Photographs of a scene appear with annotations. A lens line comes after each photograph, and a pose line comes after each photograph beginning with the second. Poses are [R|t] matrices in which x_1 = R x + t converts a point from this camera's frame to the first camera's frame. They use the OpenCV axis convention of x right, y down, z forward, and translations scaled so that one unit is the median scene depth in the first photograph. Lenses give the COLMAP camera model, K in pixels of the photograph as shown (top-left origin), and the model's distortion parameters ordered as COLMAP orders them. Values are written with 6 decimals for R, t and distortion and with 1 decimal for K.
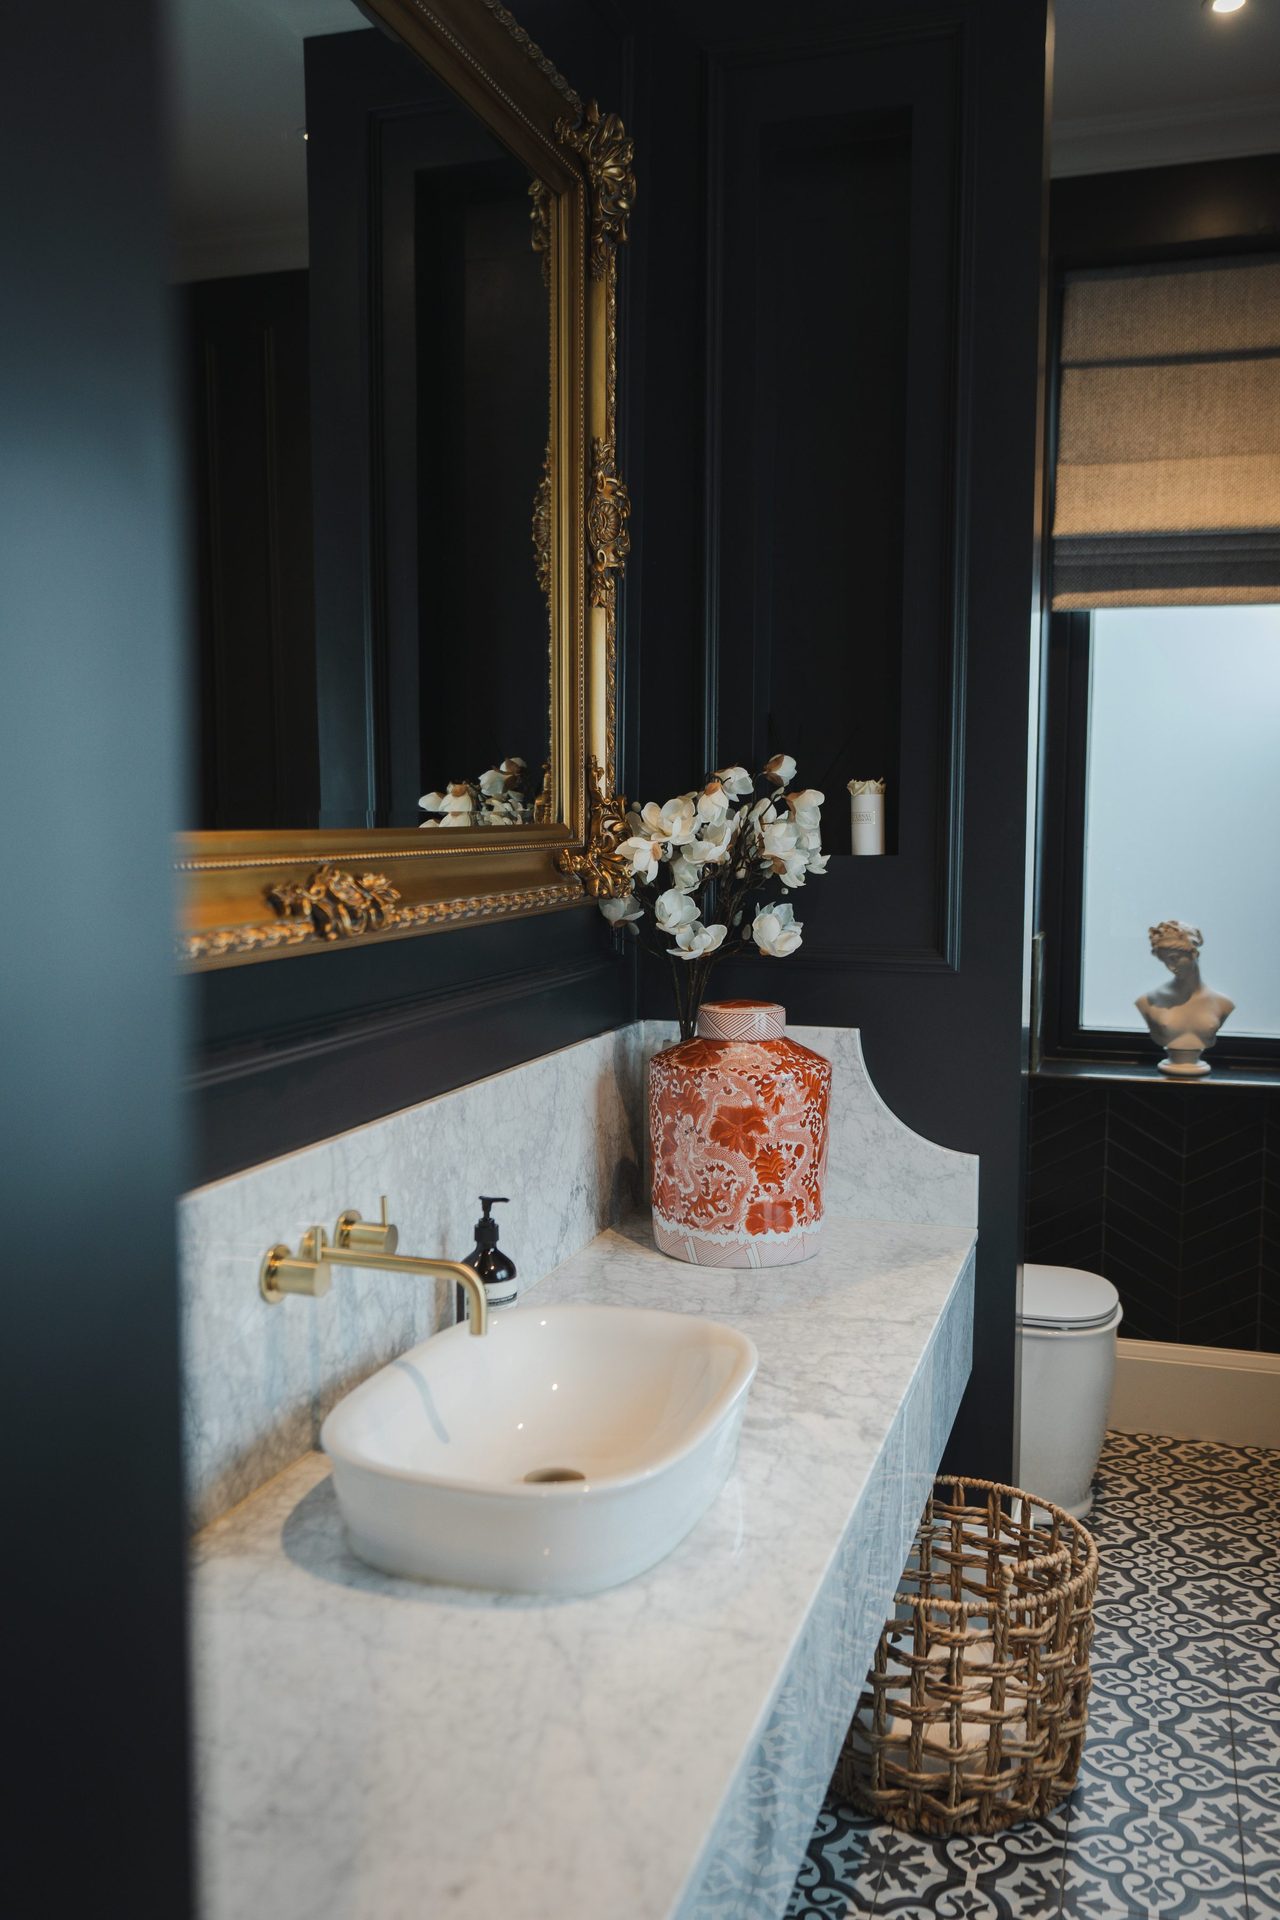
lens RADIAL K [[1637.6, 0, 643.3], [0, 1637.6, 958.2], [0, 0, 1]] dist [0.011025, -0.001435]
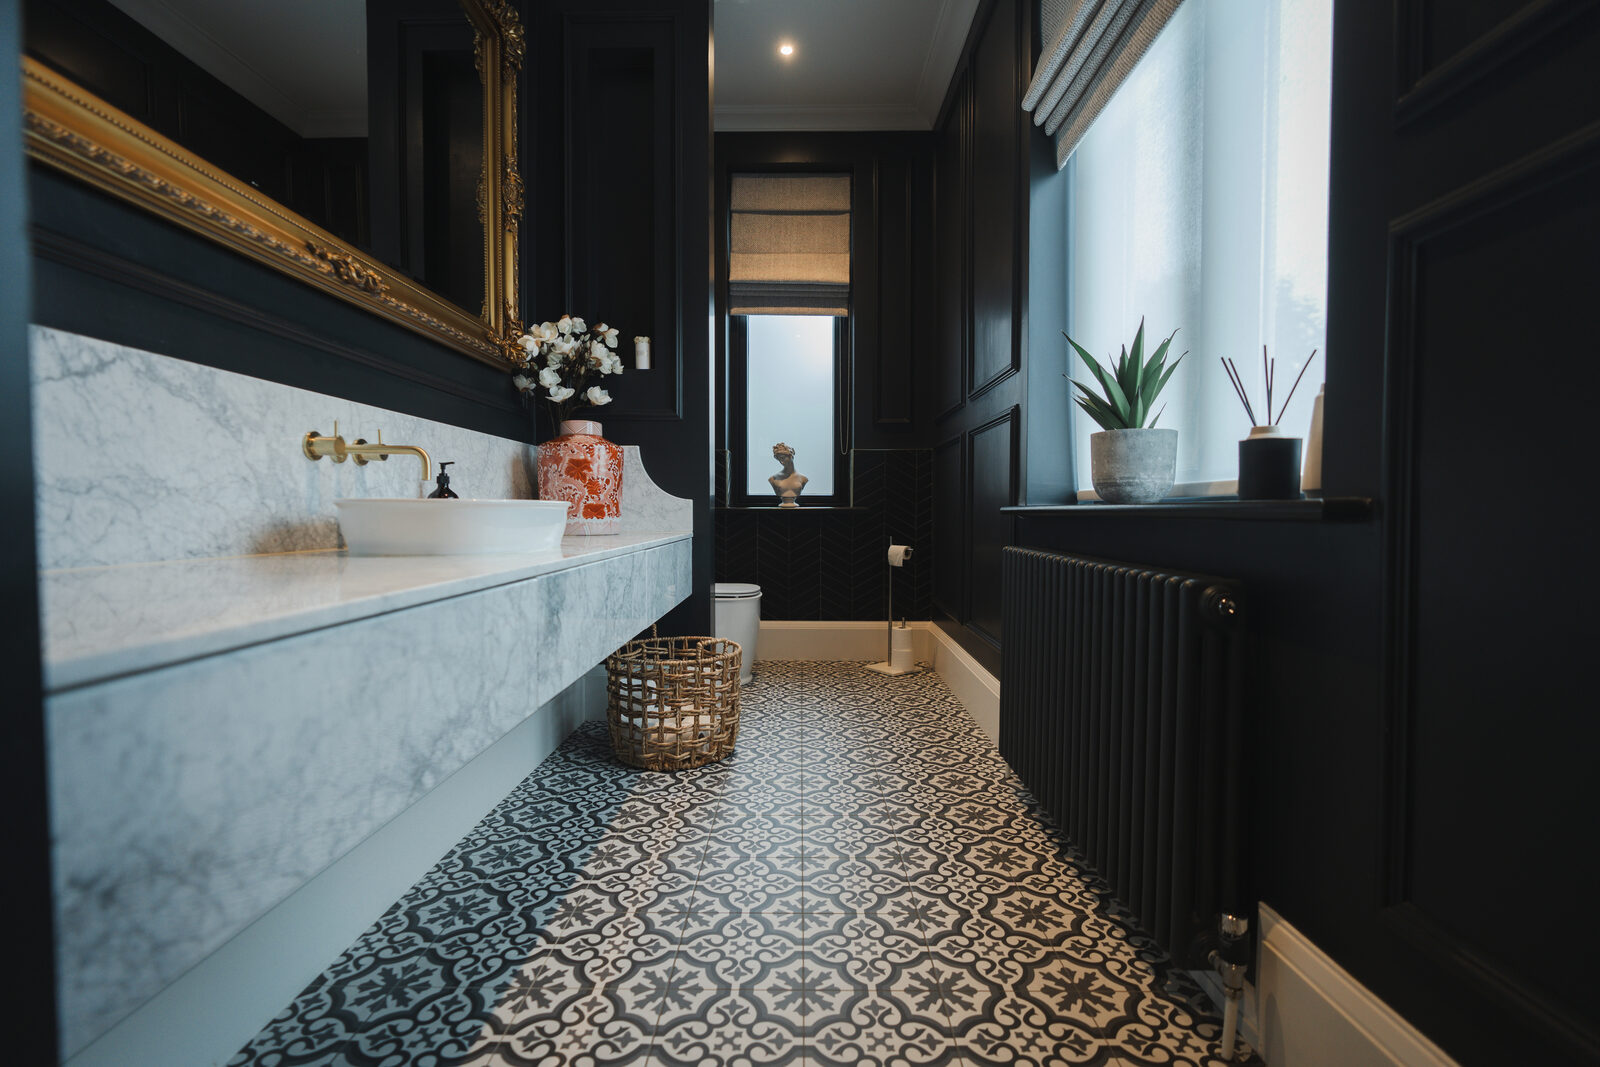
lens RADIAL K [[718.1, 0, 800.6], [0, 718.1, 534.3], [0, 0, 1]] dist [-0.012807, 0.000299]
pose [[0.955037, -0.012575, 0.296220, 0.056574], [0.027231, 0.998598, -0.045403, 0.241236], [-0.295233, 0.051427, 0.954040, 0.001640]]
